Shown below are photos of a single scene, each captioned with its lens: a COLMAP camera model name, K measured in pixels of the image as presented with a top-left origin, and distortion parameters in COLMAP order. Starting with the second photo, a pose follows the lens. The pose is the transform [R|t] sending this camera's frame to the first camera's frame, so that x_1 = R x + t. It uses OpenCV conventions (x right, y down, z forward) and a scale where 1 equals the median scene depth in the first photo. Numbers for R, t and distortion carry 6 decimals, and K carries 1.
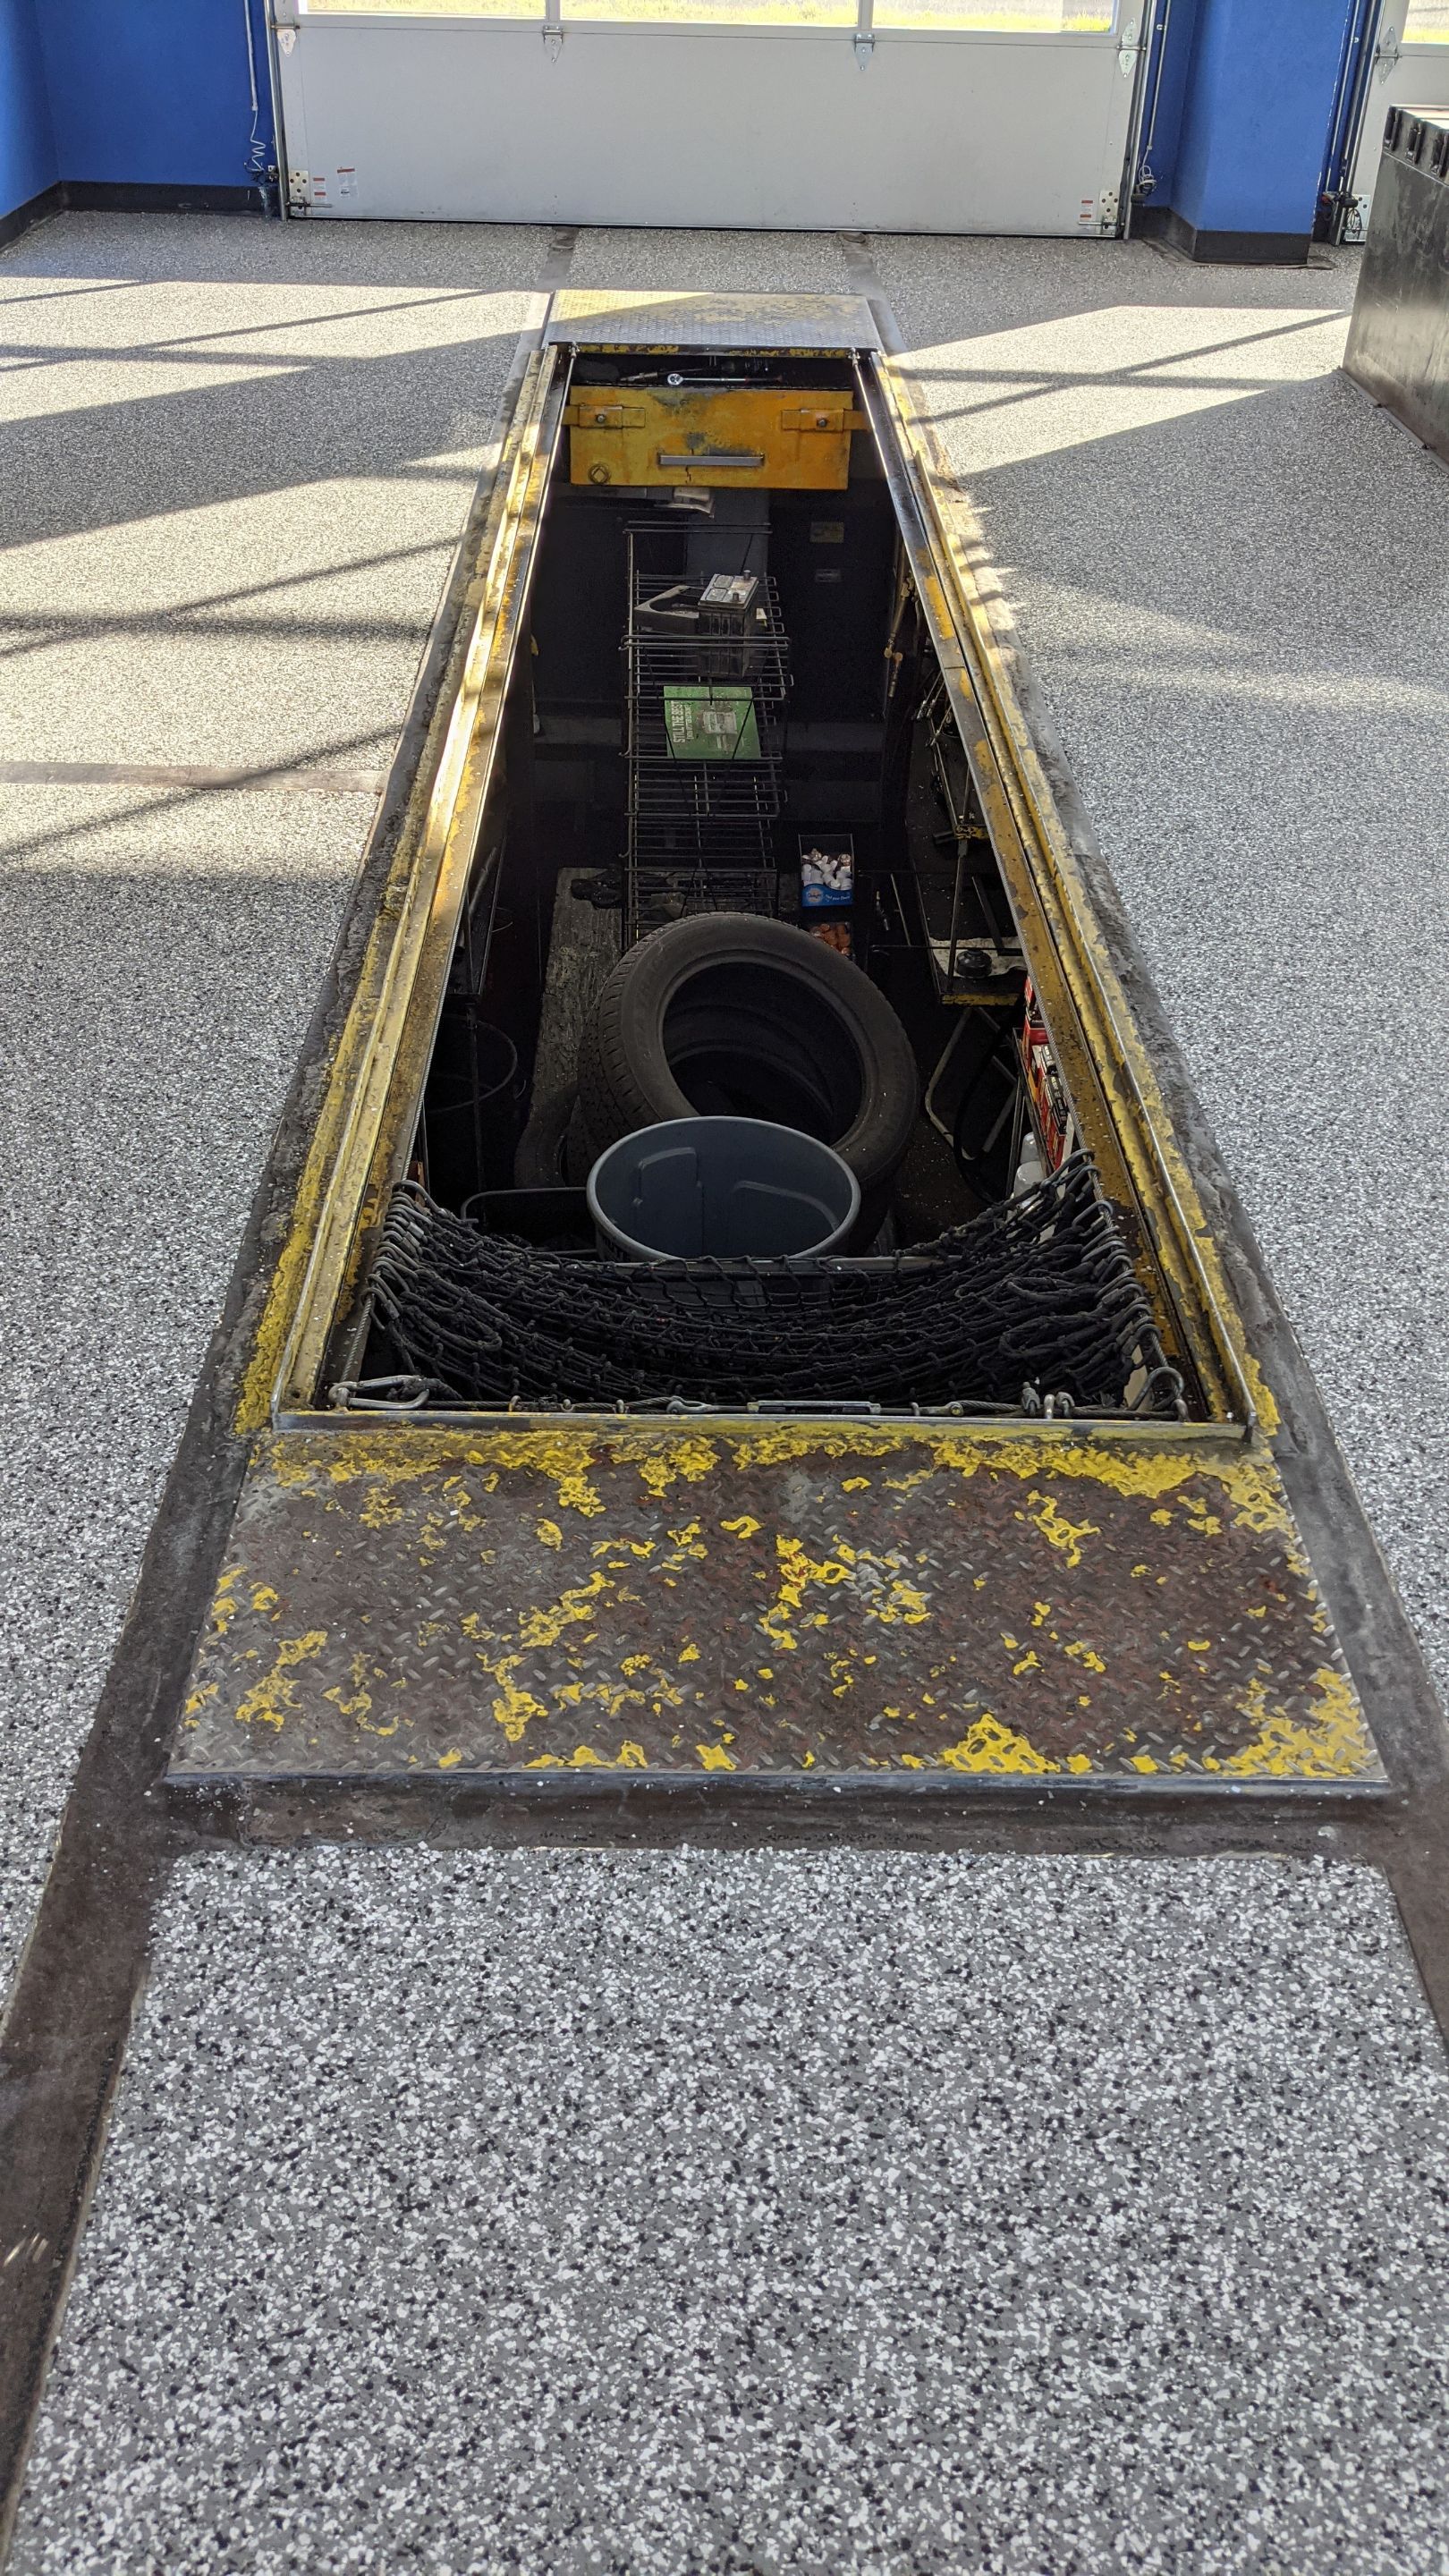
lens RADIAL K [[2074.8, 0, 679.3], [0, 2074.8, 1220.4], [0, 0, 1]] dist [0.061387, -0.096283]
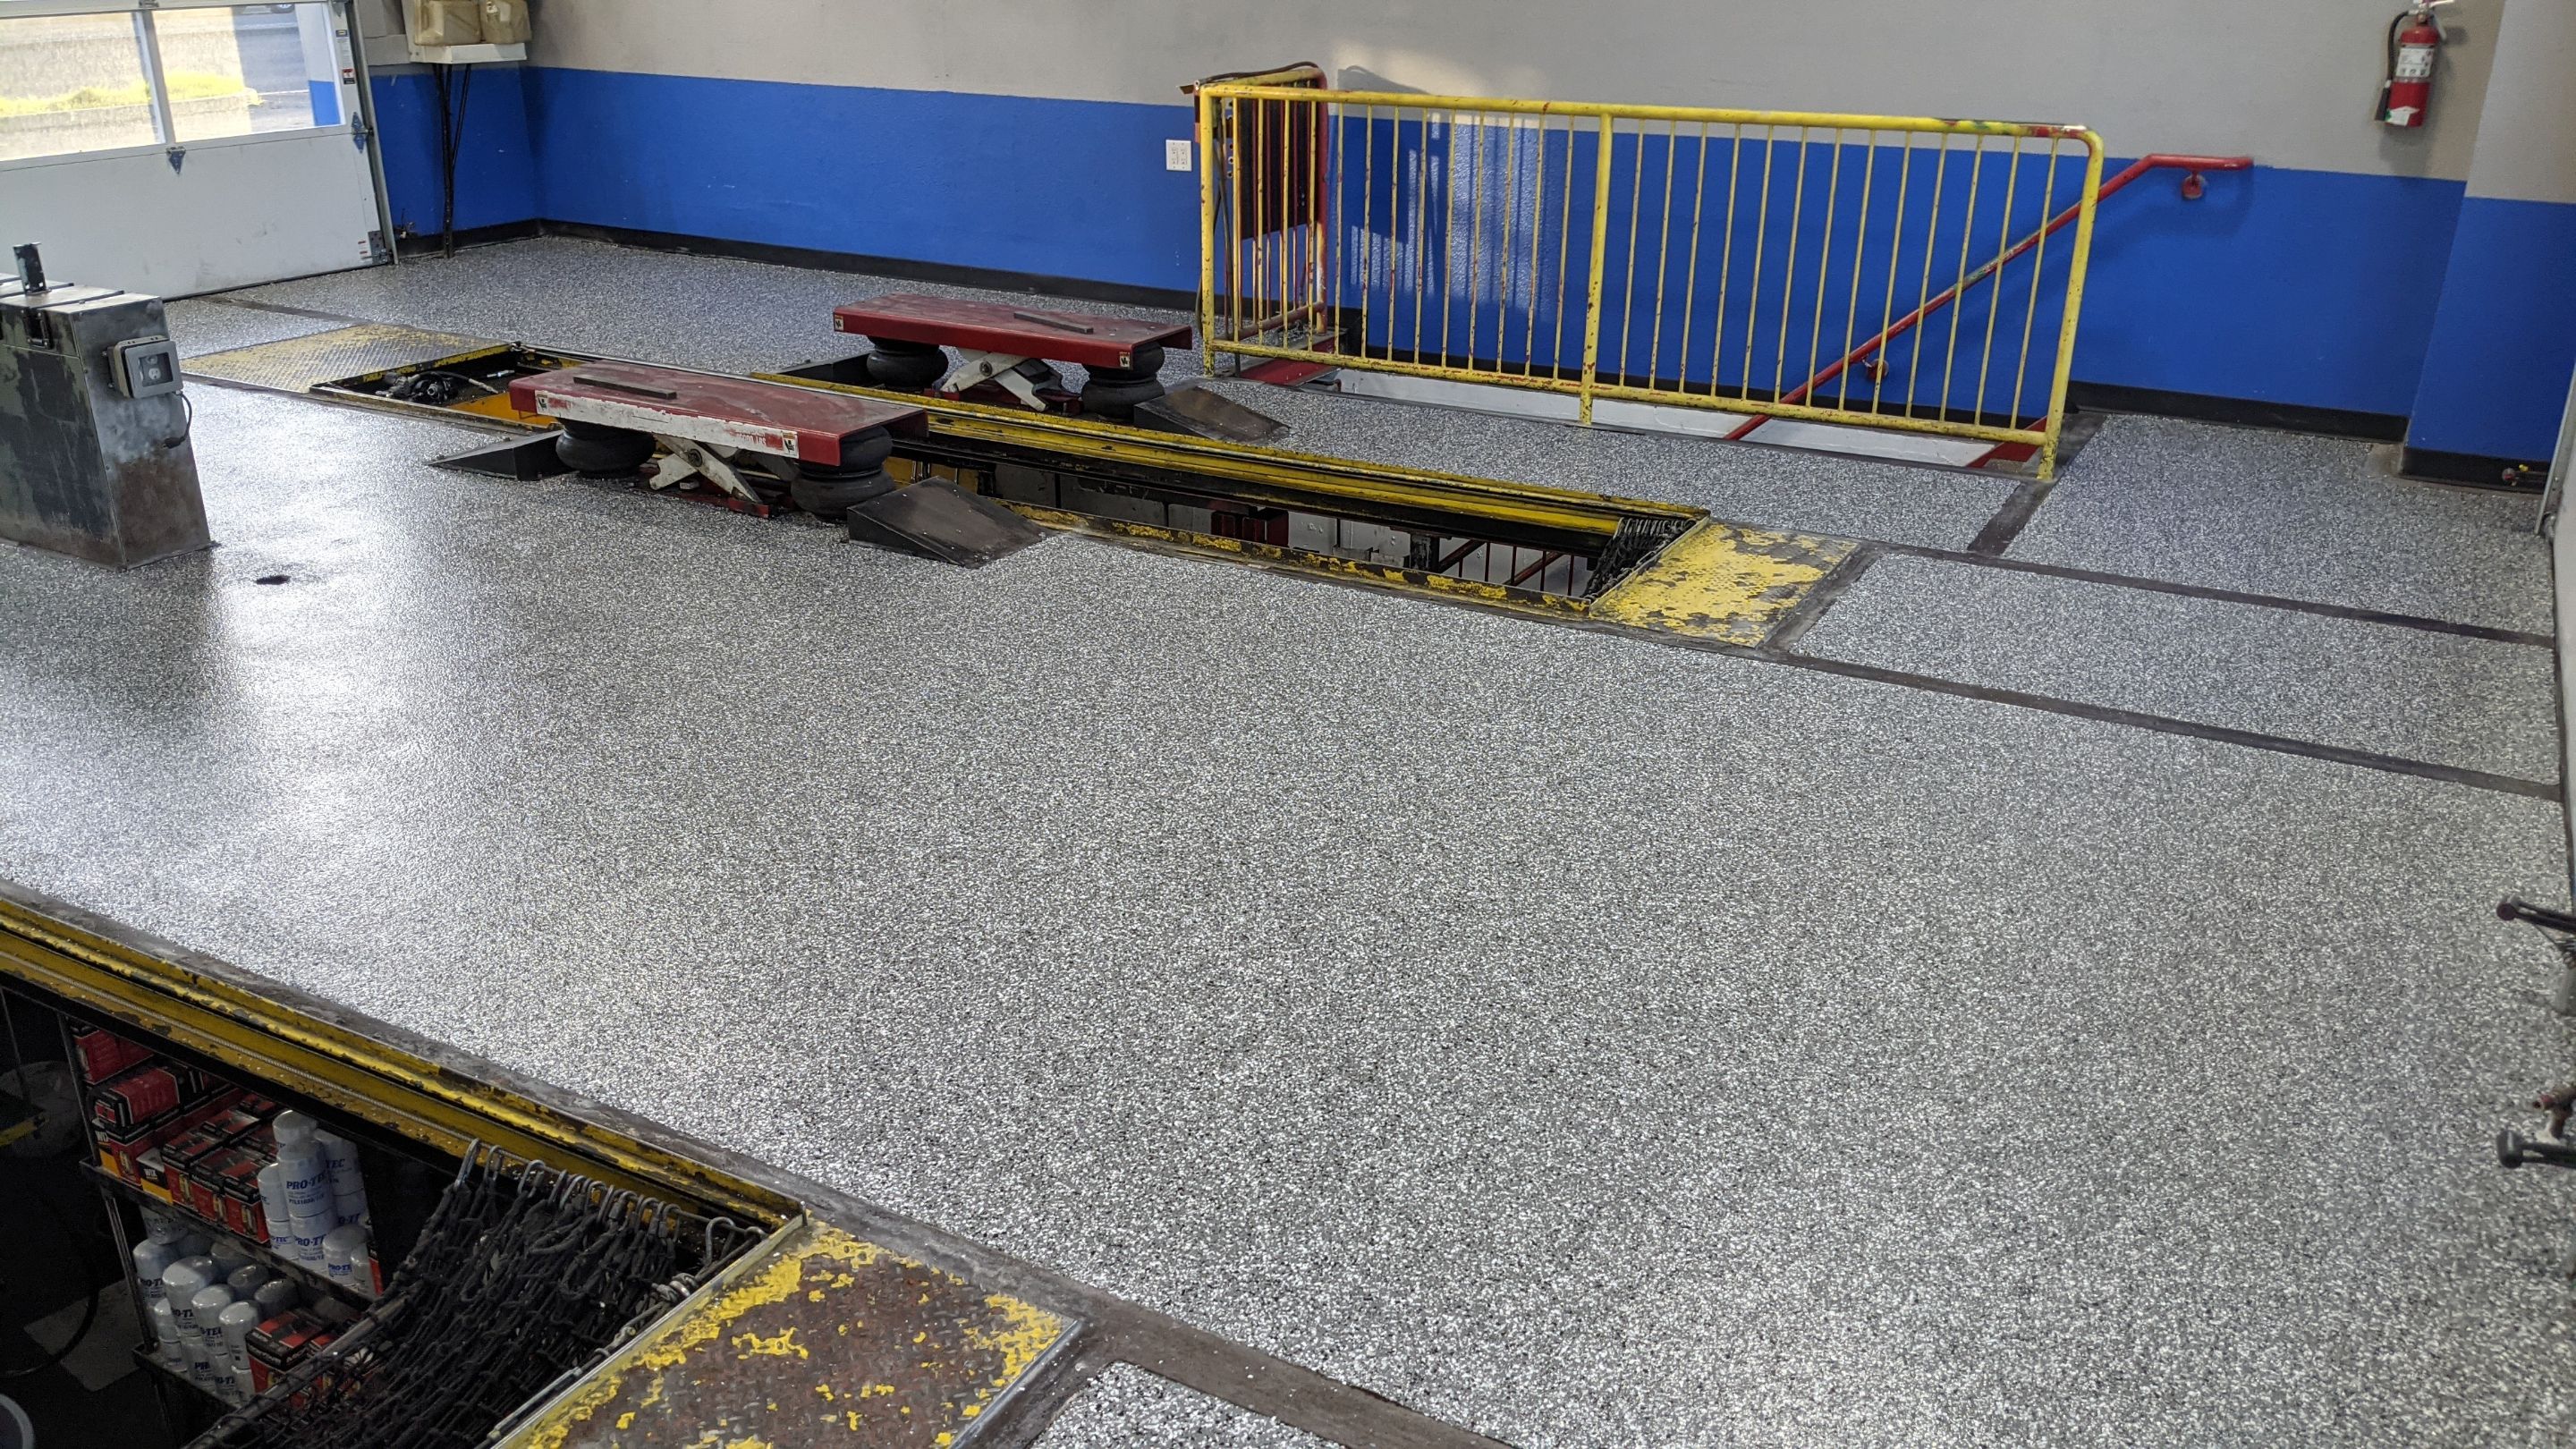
lens RADIAL K [[2031.1, 0, 1251.4], [0, 2031.1, 767.2], [0, 0, 1]] dist [0.059307, -0.088163]
pose [[0.493387, -0.353077, 0.794925, -0.534810], [0.493208, 0.866346, 0.078680, -0.112761], [-0.716460, 0.353243, 0.601585, -0.103170]]
